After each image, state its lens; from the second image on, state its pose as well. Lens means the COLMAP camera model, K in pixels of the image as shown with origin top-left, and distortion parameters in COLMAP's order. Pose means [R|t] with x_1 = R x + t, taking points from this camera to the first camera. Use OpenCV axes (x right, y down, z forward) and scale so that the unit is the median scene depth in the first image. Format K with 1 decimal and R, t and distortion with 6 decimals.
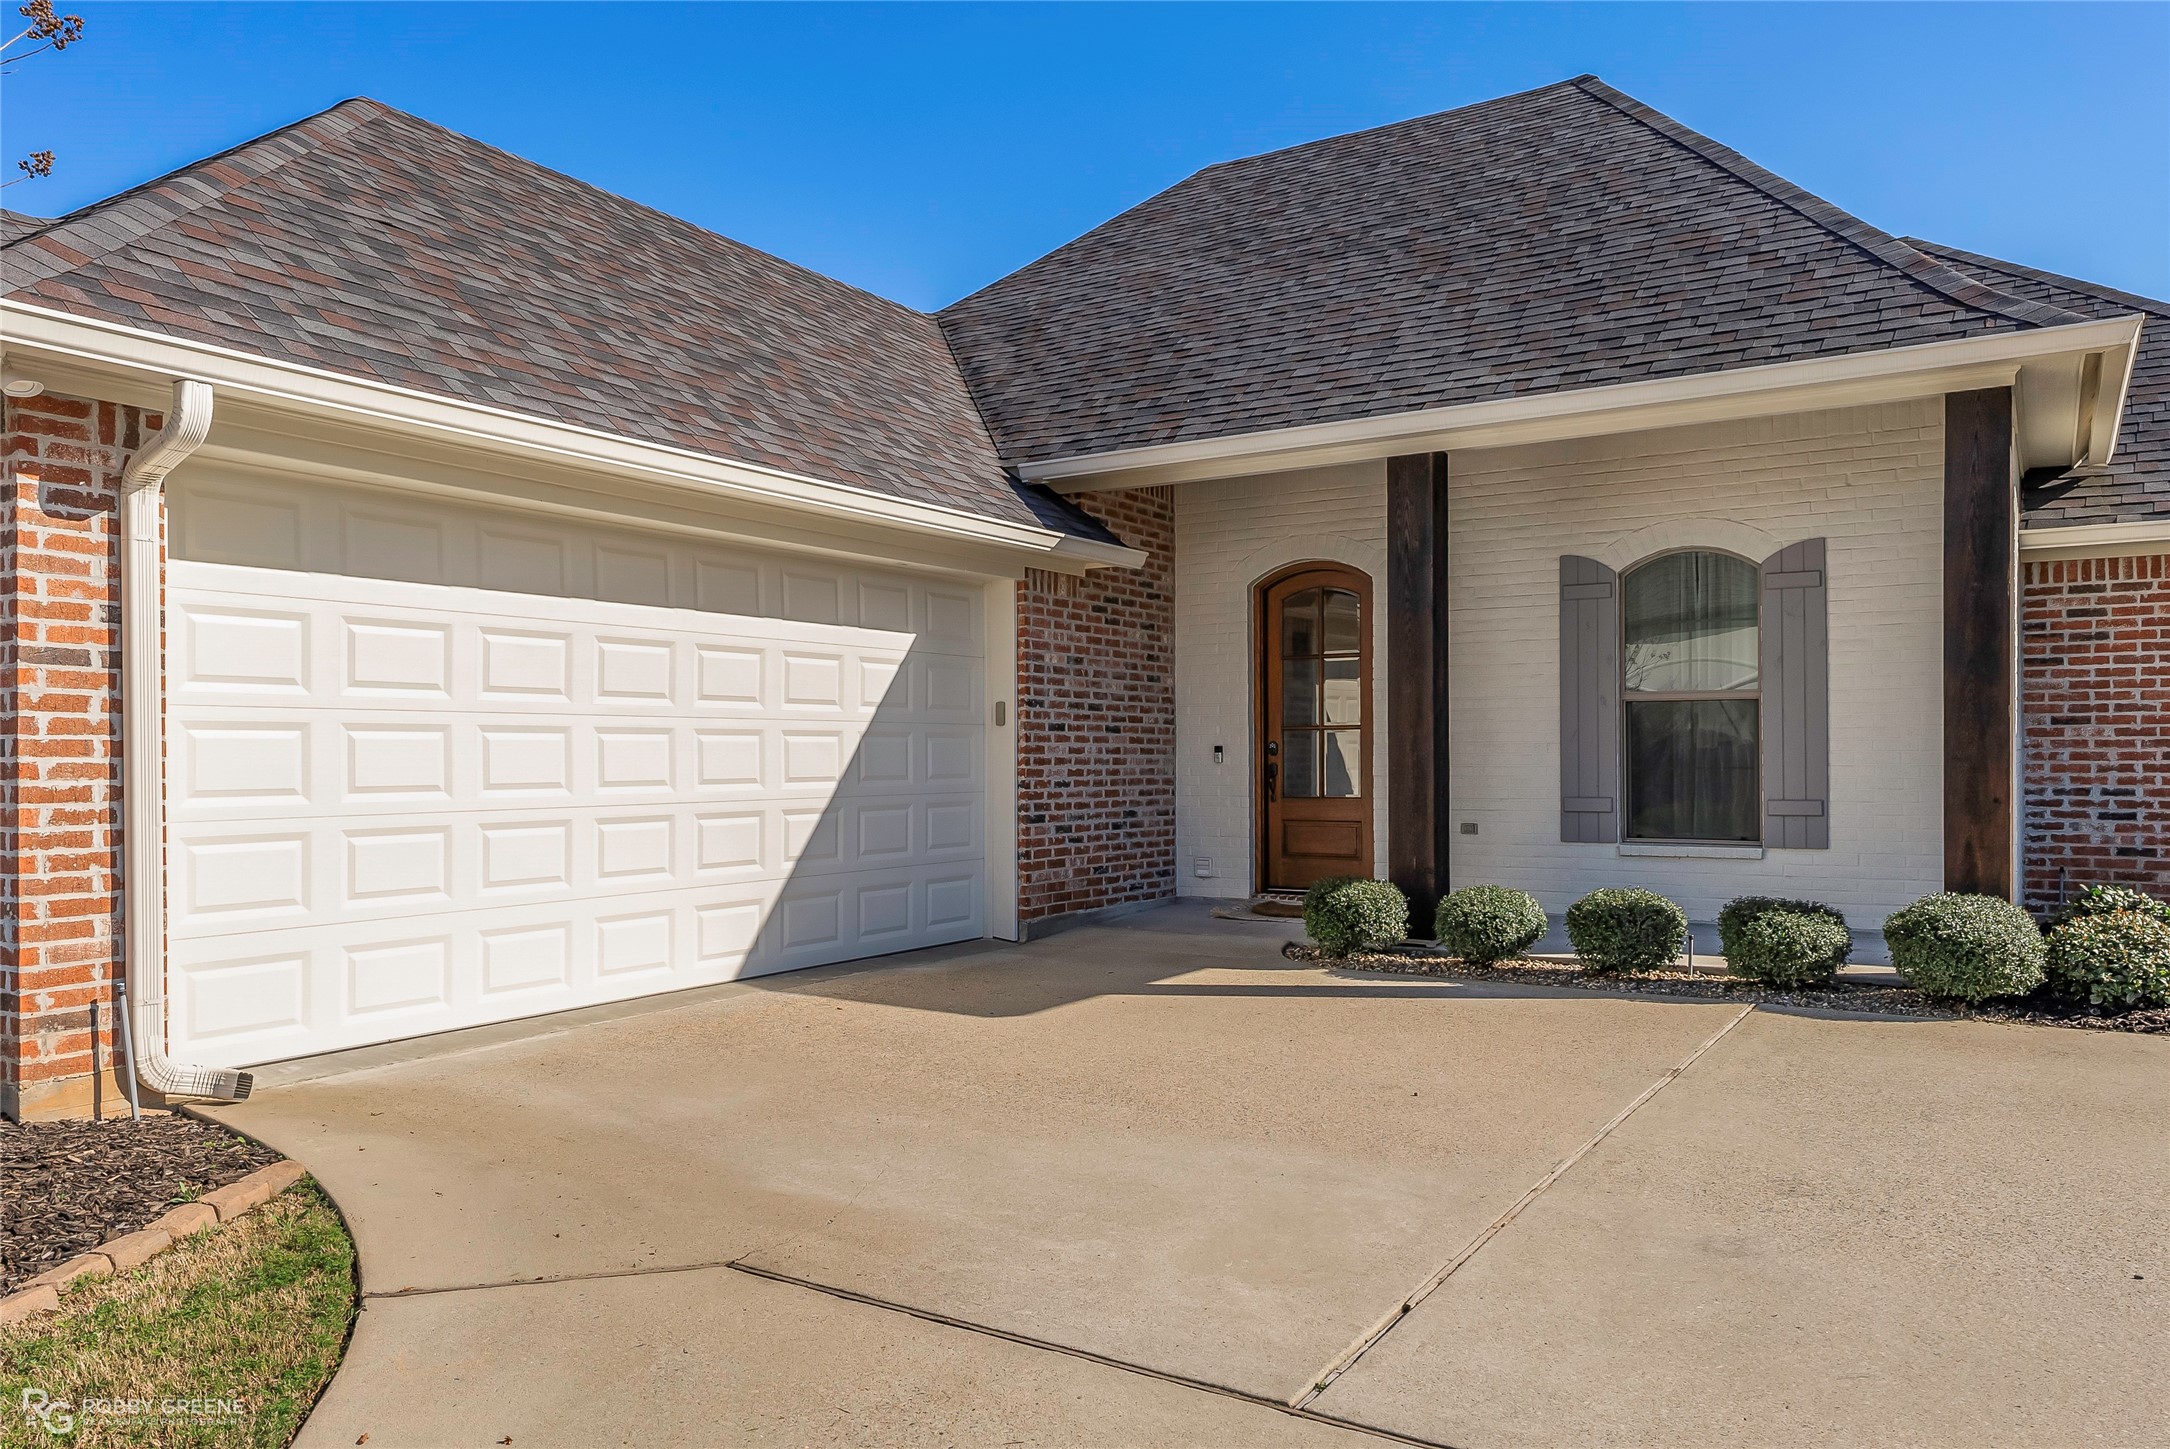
lens RADIAL K [[1491.2, 0, 1079.3], [0, 1491.2, 736.0], [0, 0, 1]] dist [0.002513, 0.000598]
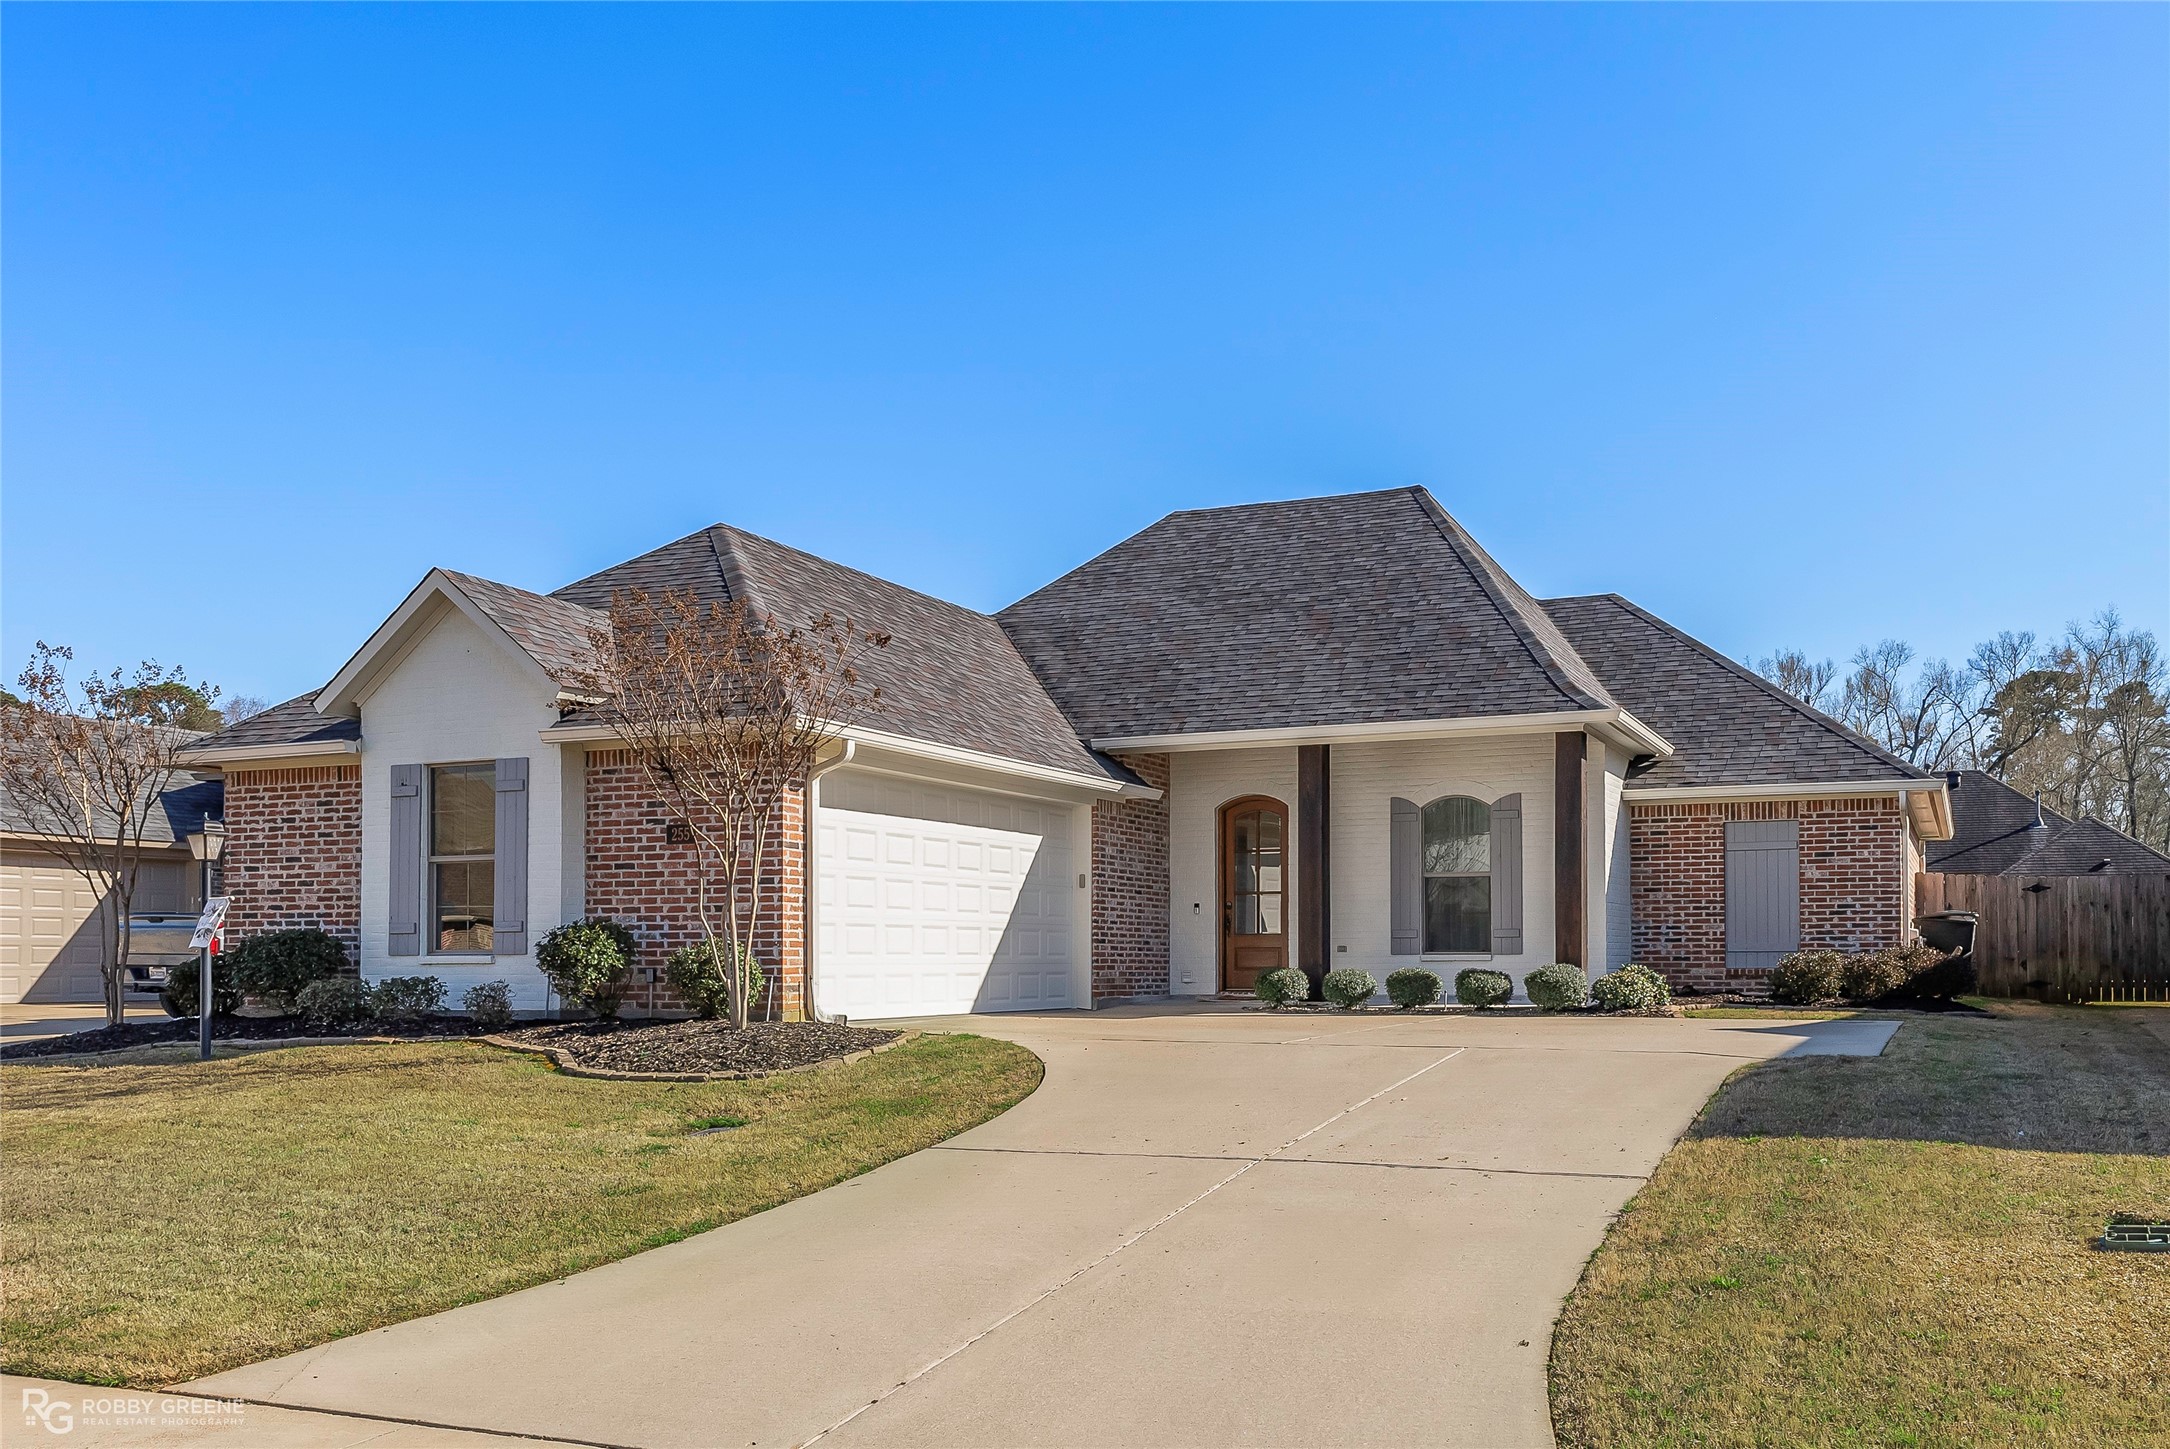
lens RADIAL K [[2083.3, 0, 1093.1], [0, 2083.3, 902.8], [0, 0, 1]] dist [-0.007588, -0.002711]
pose [[0.992934, 0.009419, 0.118292, -0.346898], [-0.006310, 0.999626, -0.026625, 0.079837], [-0.118498, 0.025690, 0.992622, -1.516871]]
